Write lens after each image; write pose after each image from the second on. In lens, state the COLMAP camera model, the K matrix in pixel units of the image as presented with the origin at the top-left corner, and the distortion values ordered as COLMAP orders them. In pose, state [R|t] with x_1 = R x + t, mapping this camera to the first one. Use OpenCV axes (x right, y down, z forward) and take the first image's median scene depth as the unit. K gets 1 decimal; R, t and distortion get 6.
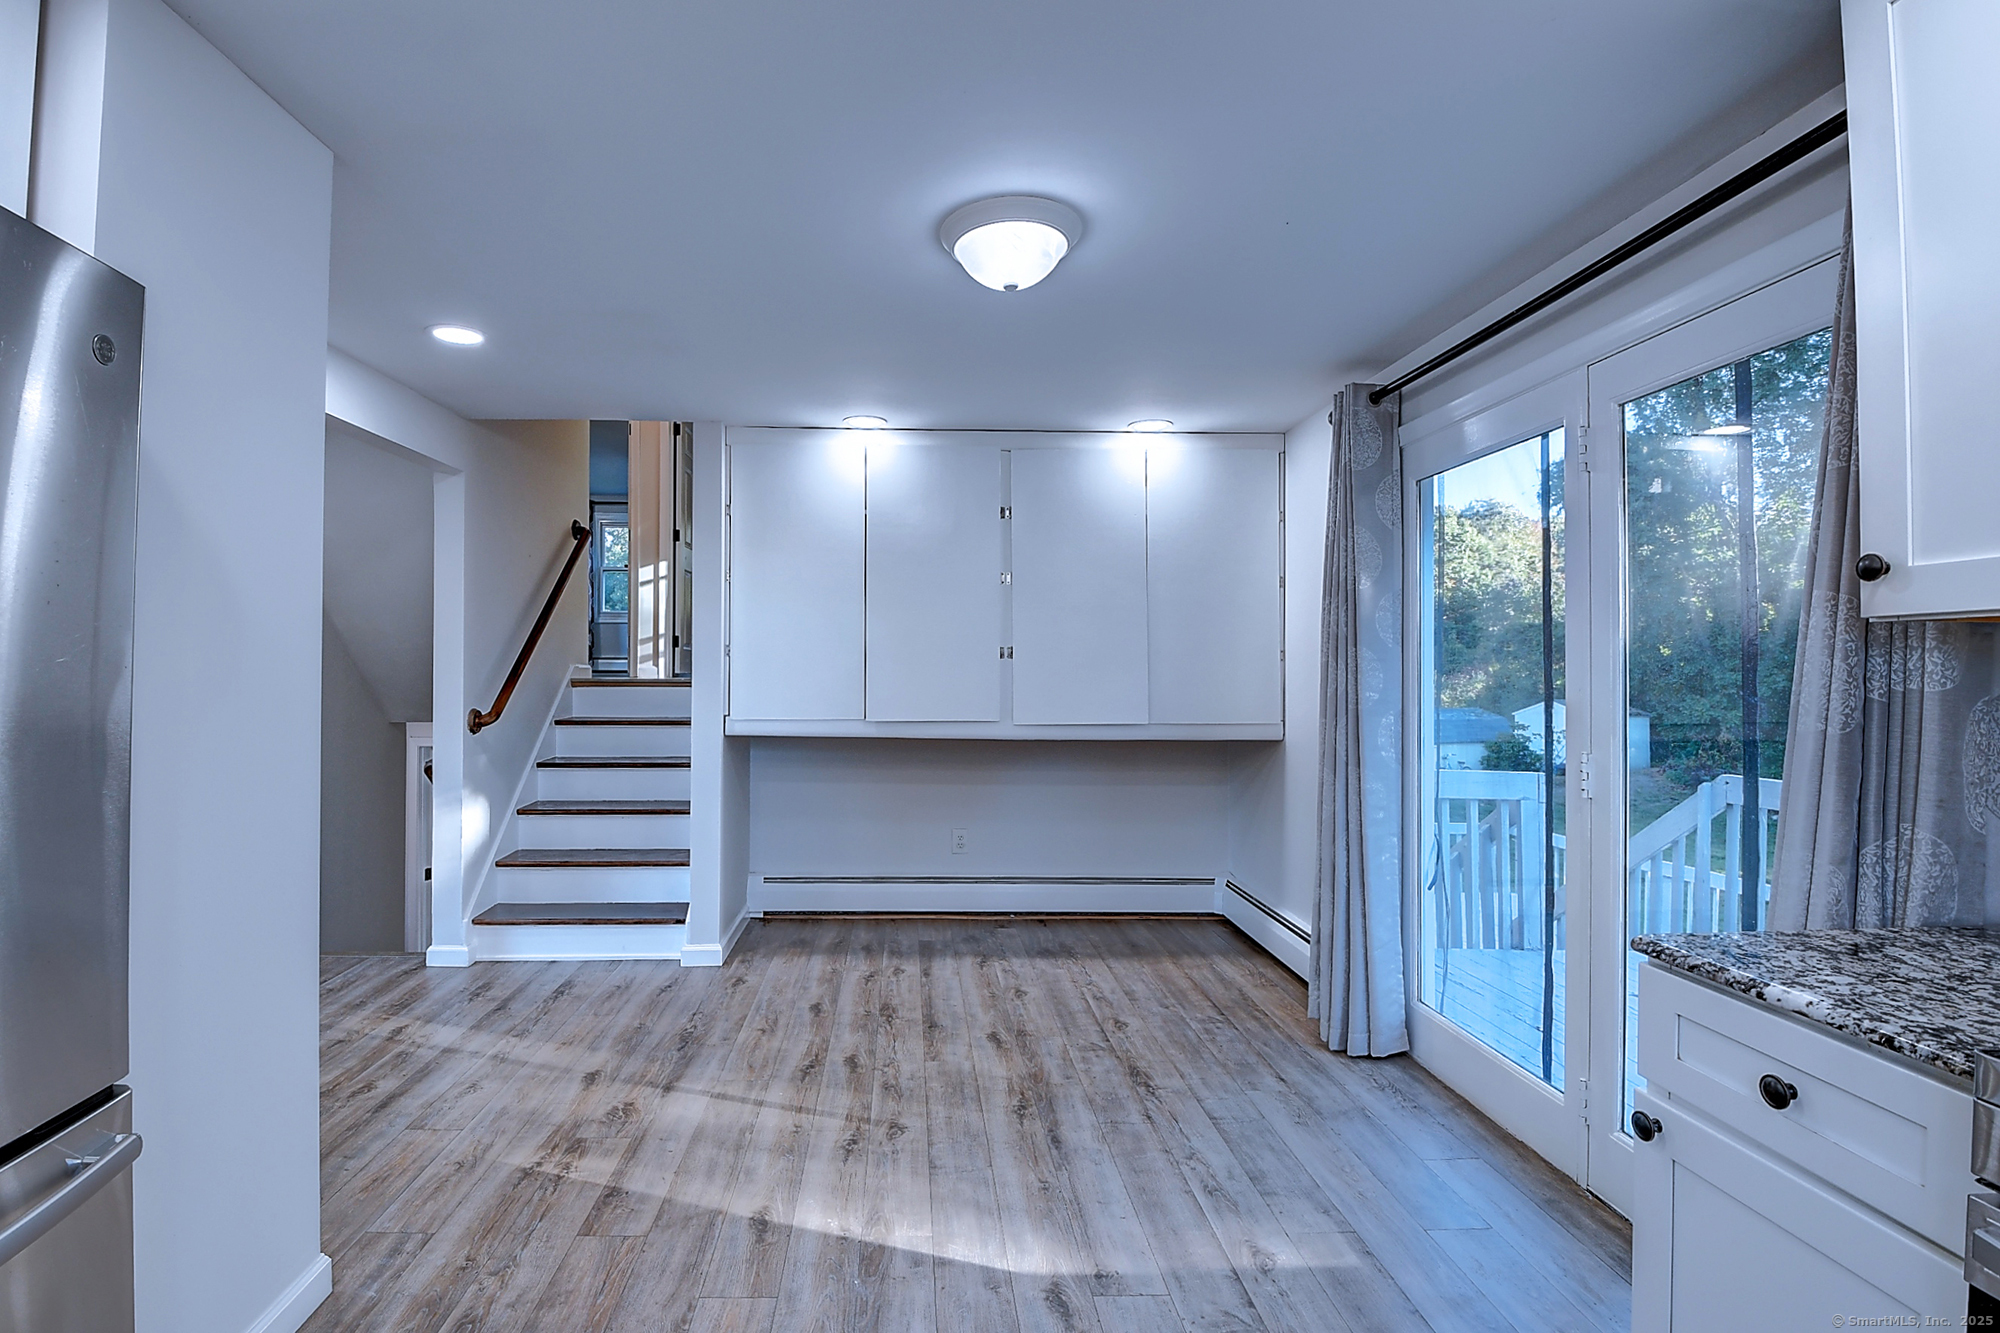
lens RADIAL K [[922.8, 0, 920.9], [0, 922.8, 667.4], [0, 0, 1]] dist [0.045100, -0.049081]
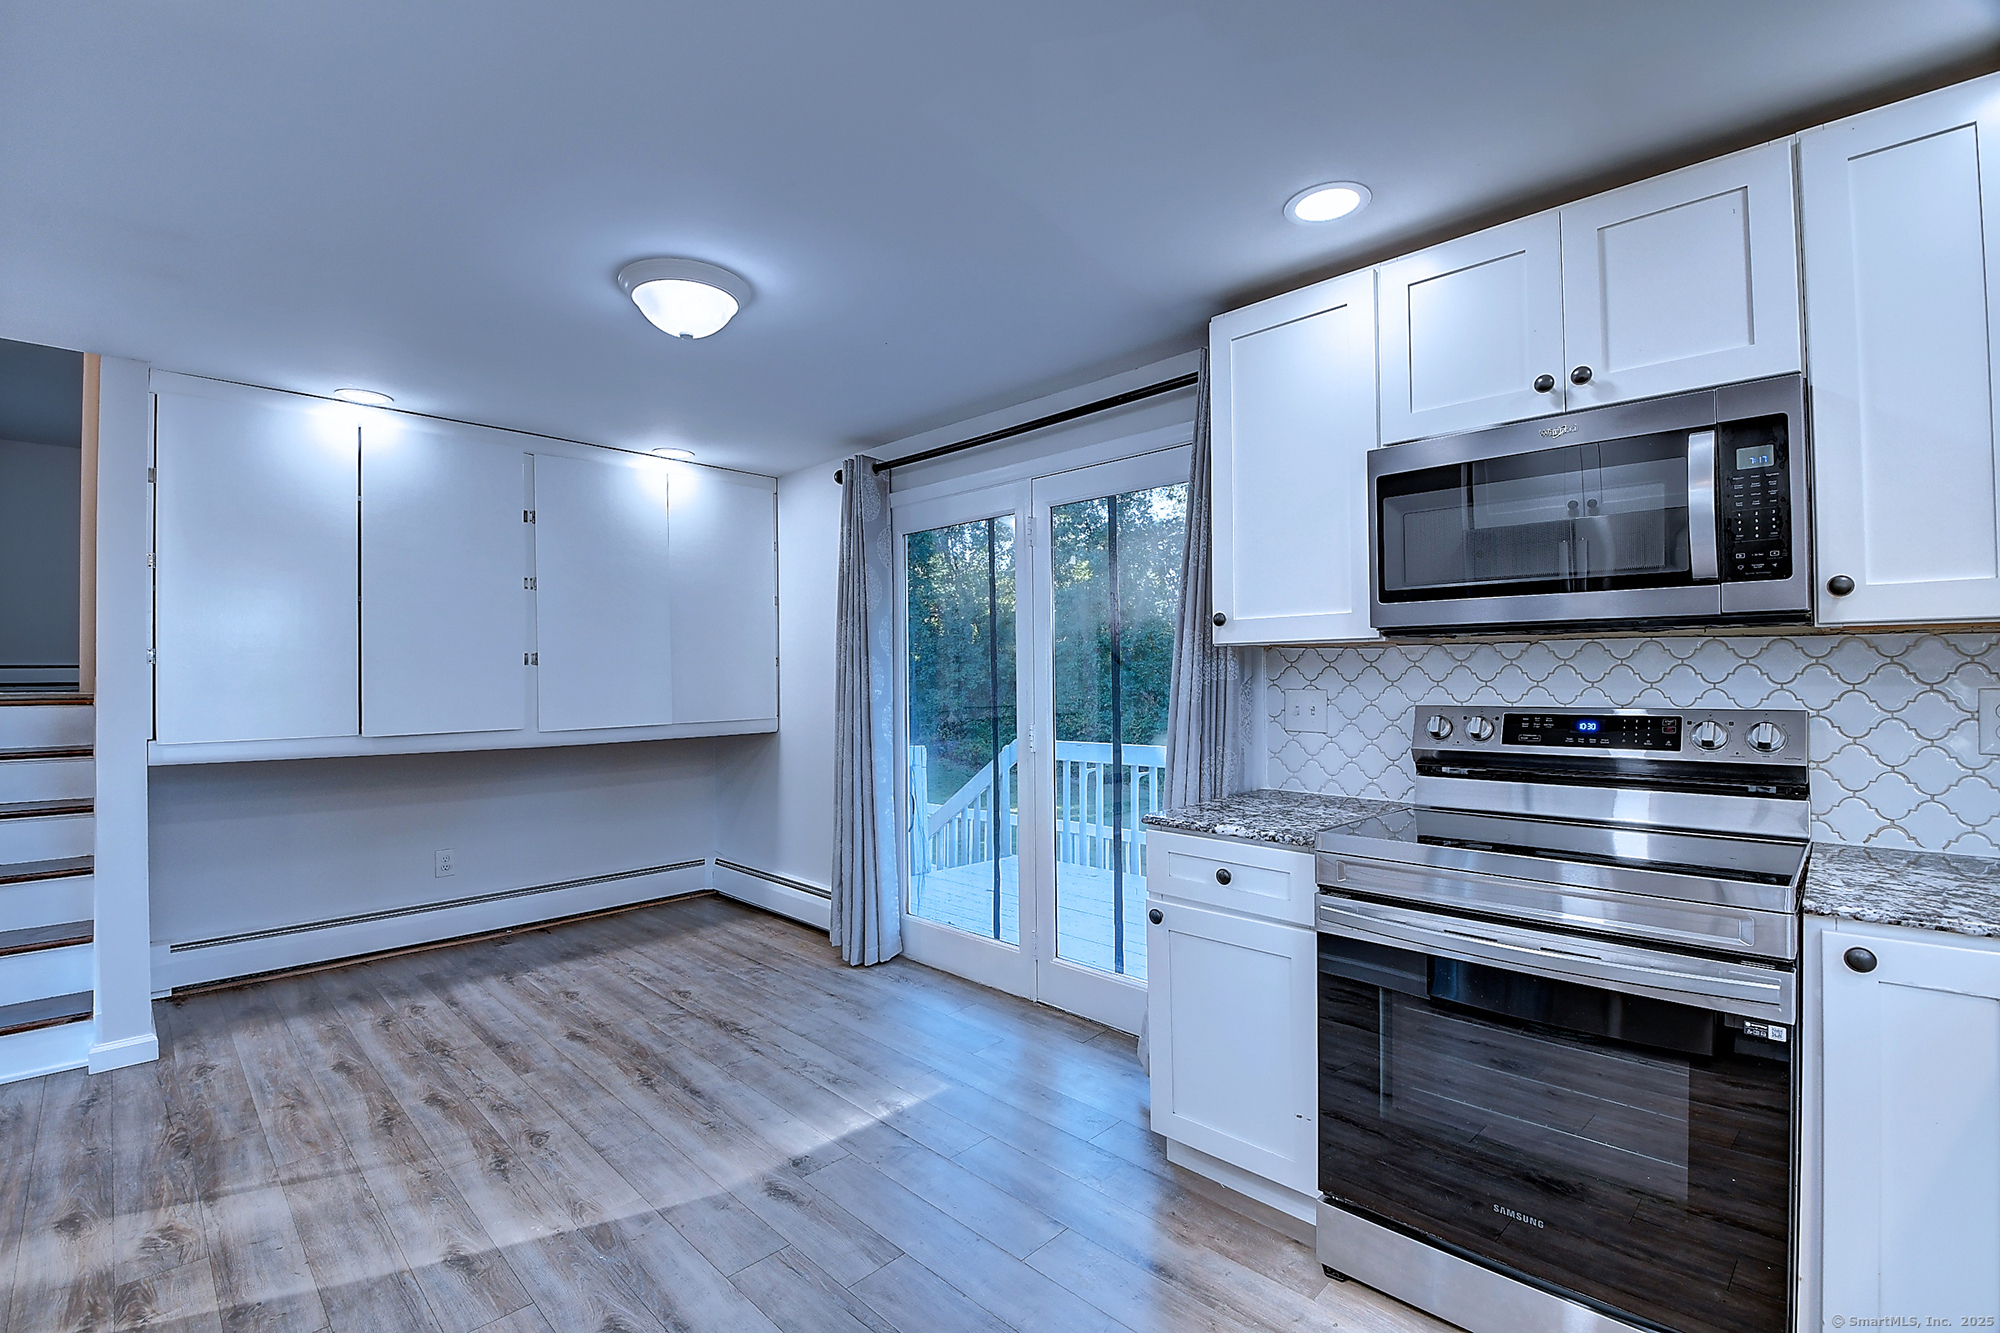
lens RADIAL K [[883.6, 0, 977.6], [0, 883.6, 666.9], [0, 0, 1]] dist [0.008876, -0.019552]
pose [[0.722854, -0.005766, 0.690976, -0.260680], [0.009383, 0.999955, -0.001471, -0.002193], [-0.690937, 0.007547, 0.722876, -0.012221]]
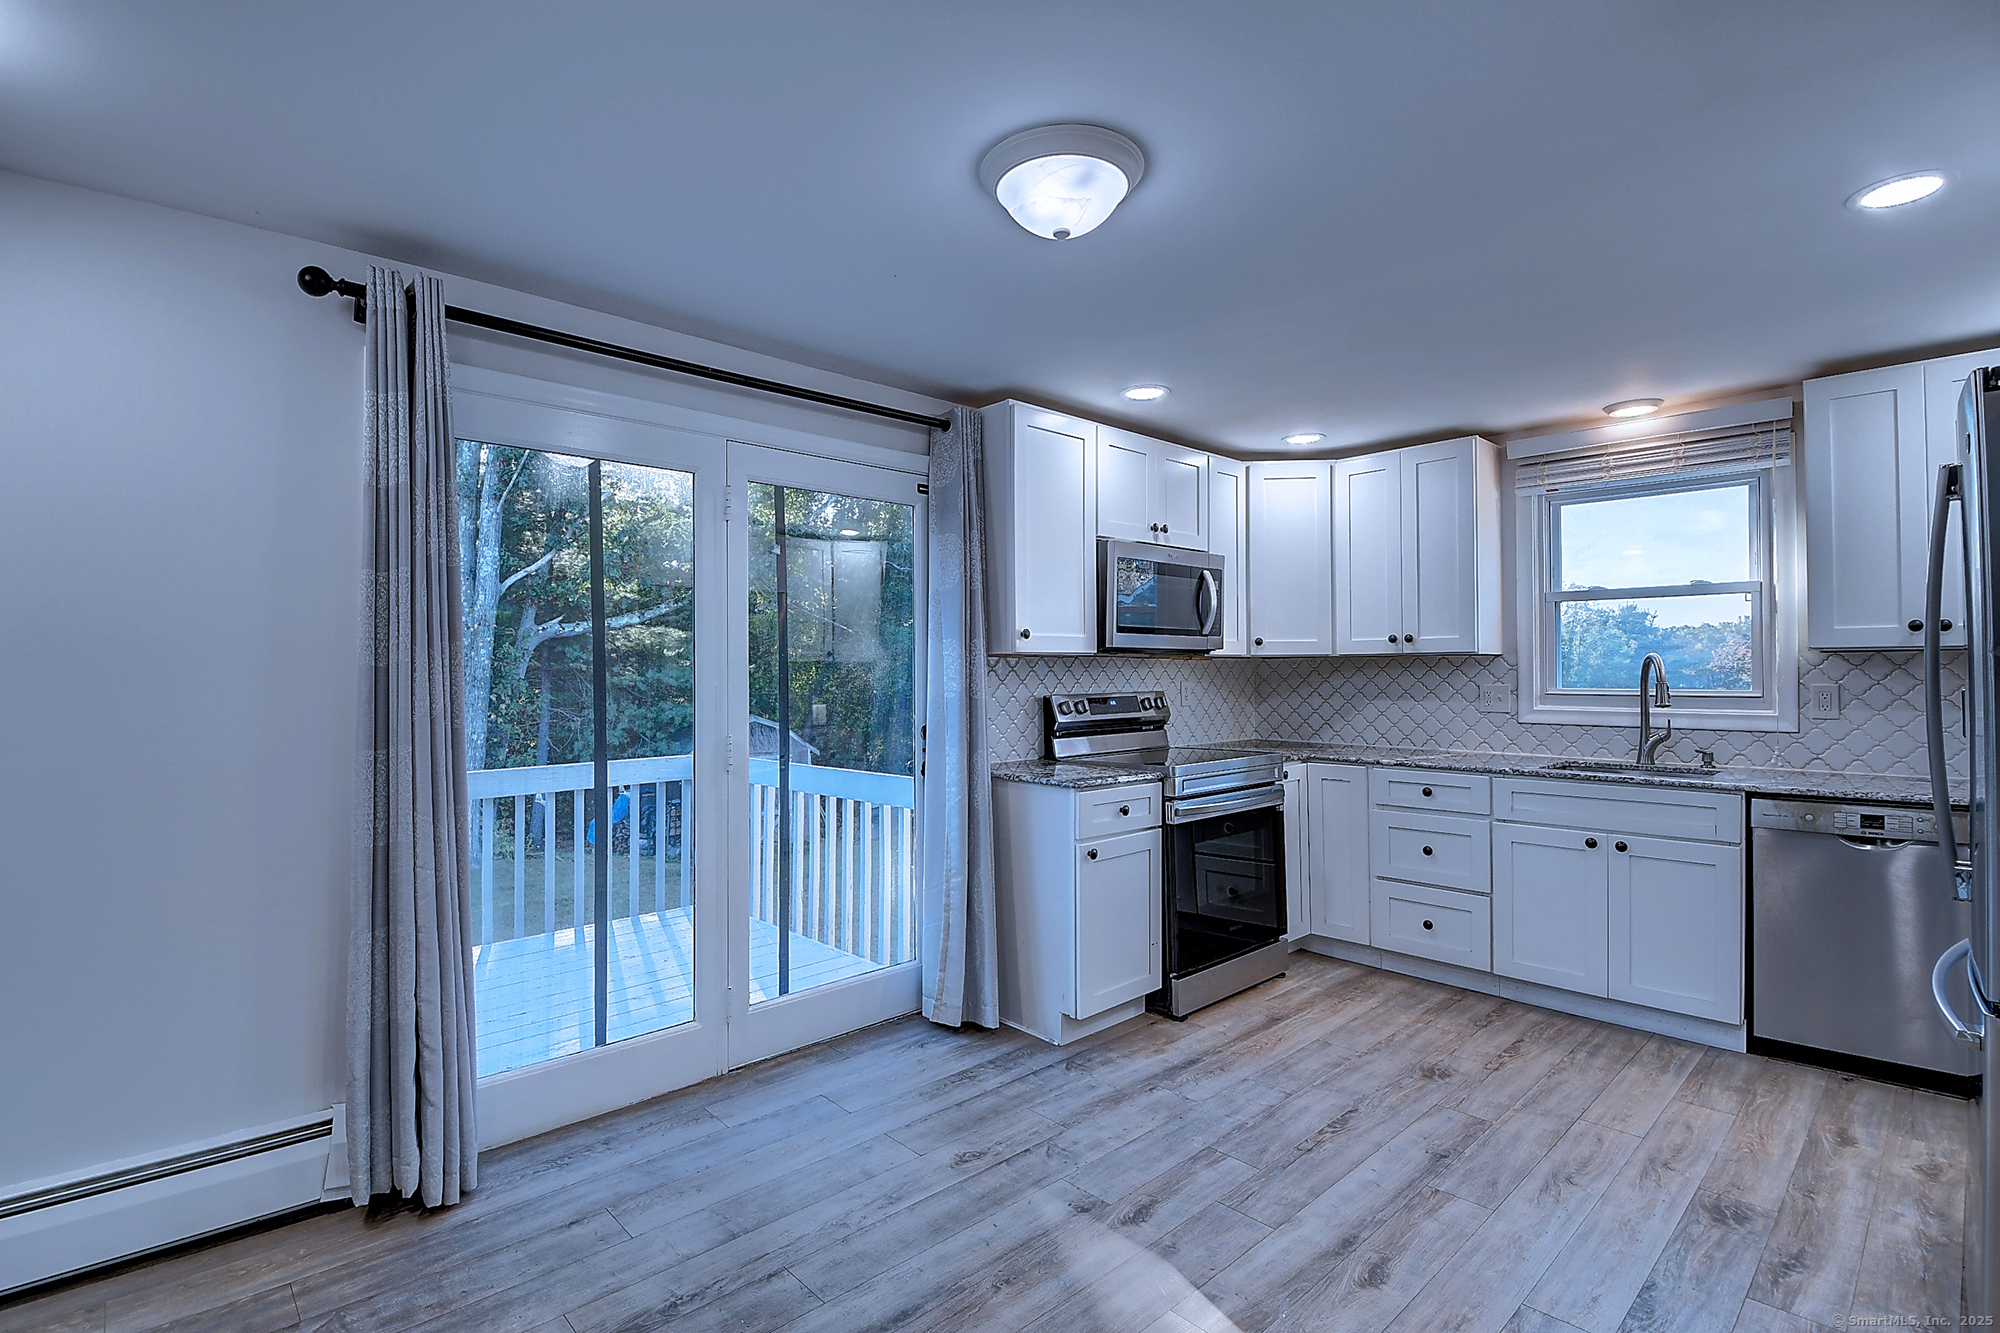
lens RADIAL K [[933.5, 0, 978.4], [0, 933.5, 665.8], [0, 0, 1]] dist [0.005459, -0.017541]
pose [[-0.665432, 0.001261, 0.746457, -0.334738], [-0.002822, 0.999987, -0.004205, -0.001361], [-0.746453, -0.004905, -0.665420, 1.091470]]
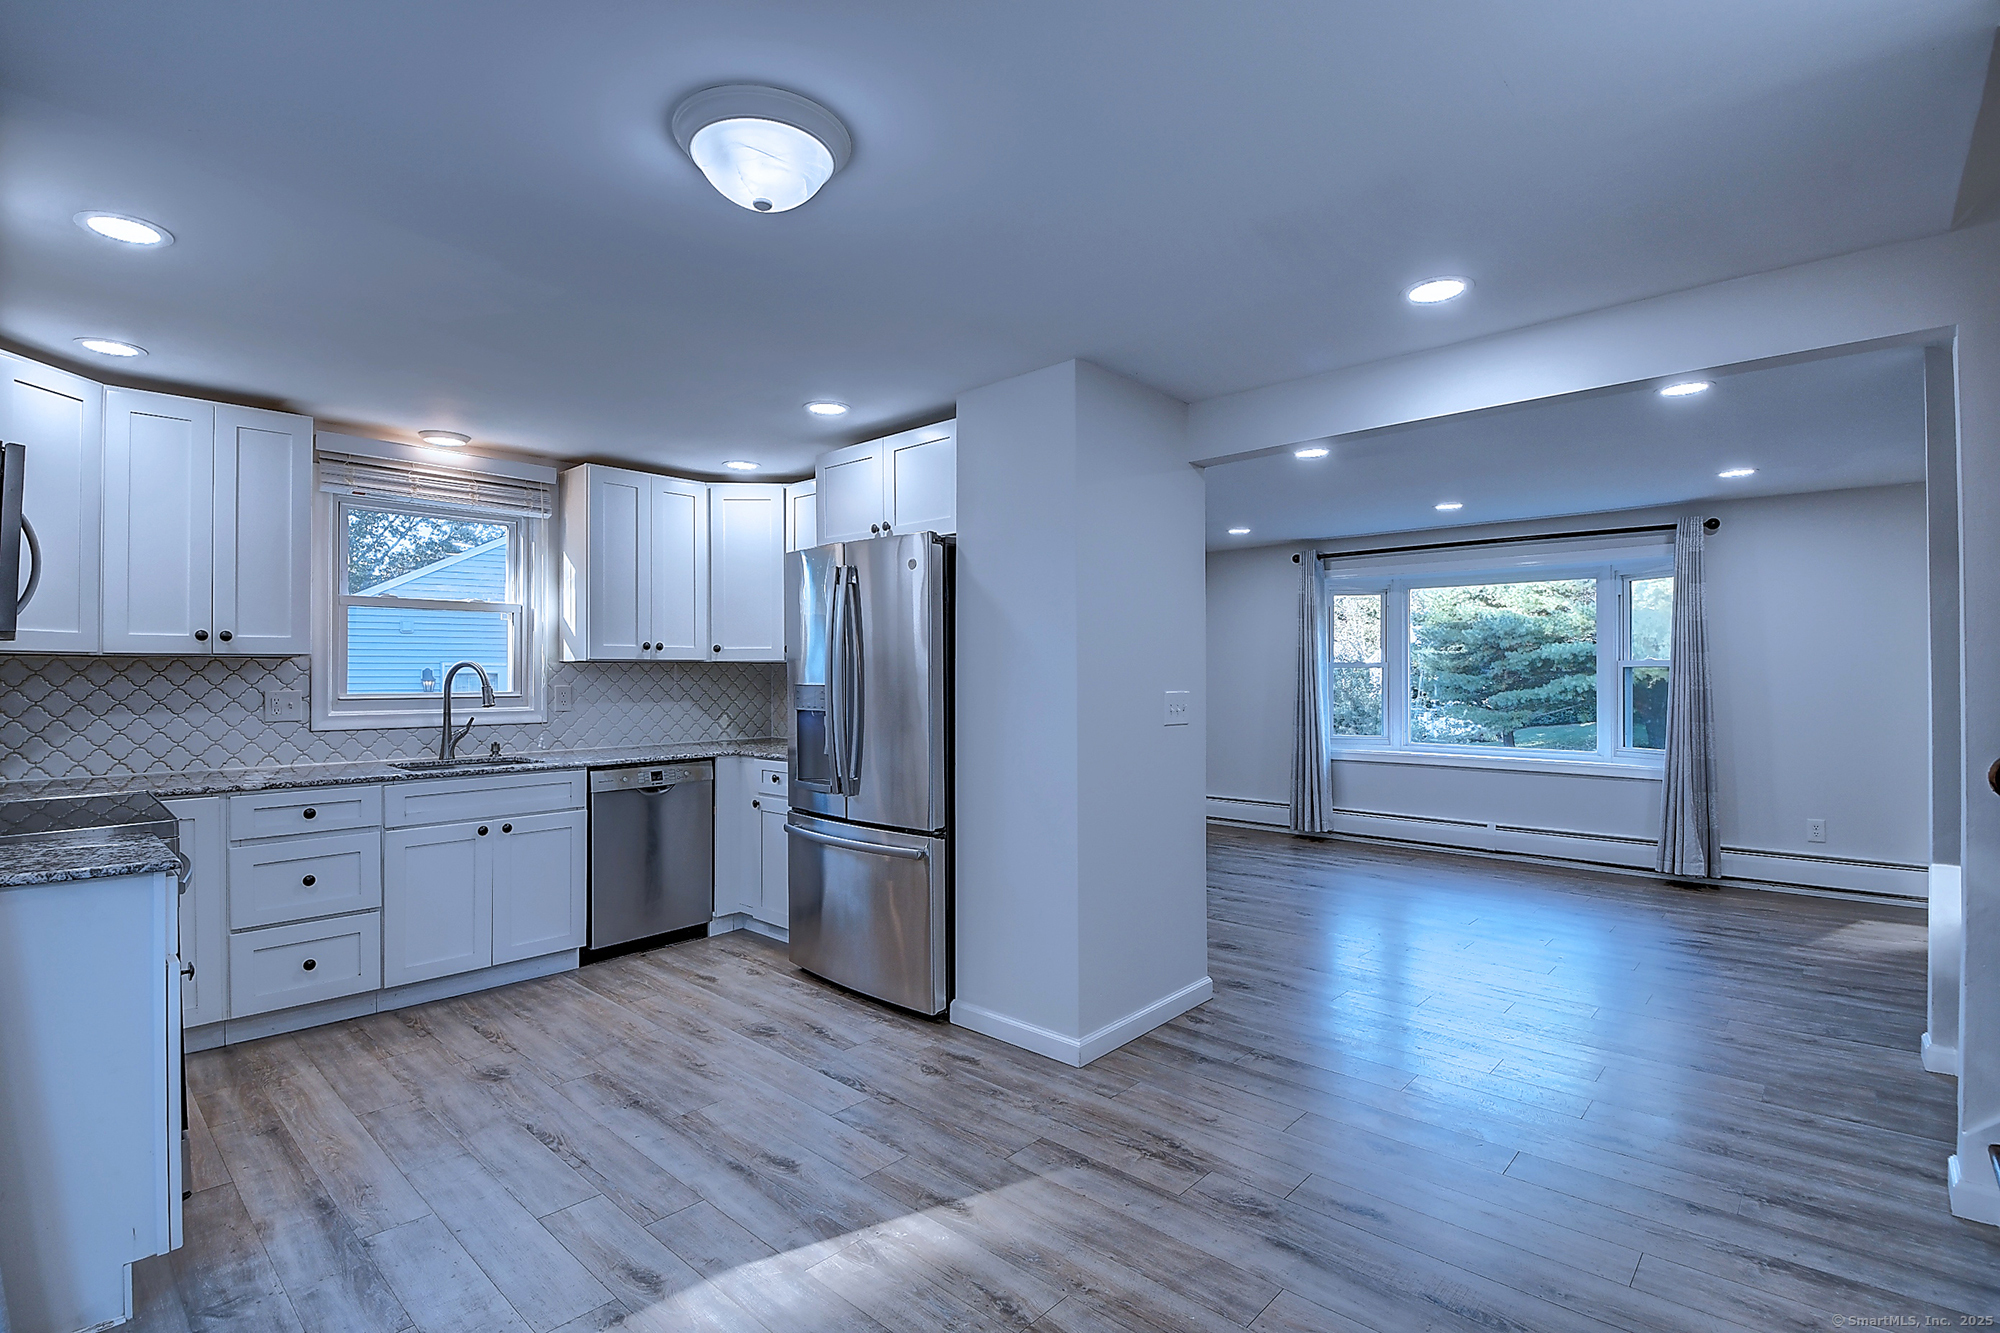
lens RADIAL K [[933.5, 0, 978.4], [0, 933.5, 665.8], [0, 0, 1]] dist [0.005459, -0.017541]
pose [[-0.697809, -0.010679, -0.716204, 0.364740], [-0.000799, 0.999900, -0.014130, 0.001549], [0.716283, -0.009288, -0.697748, 1.134277]]
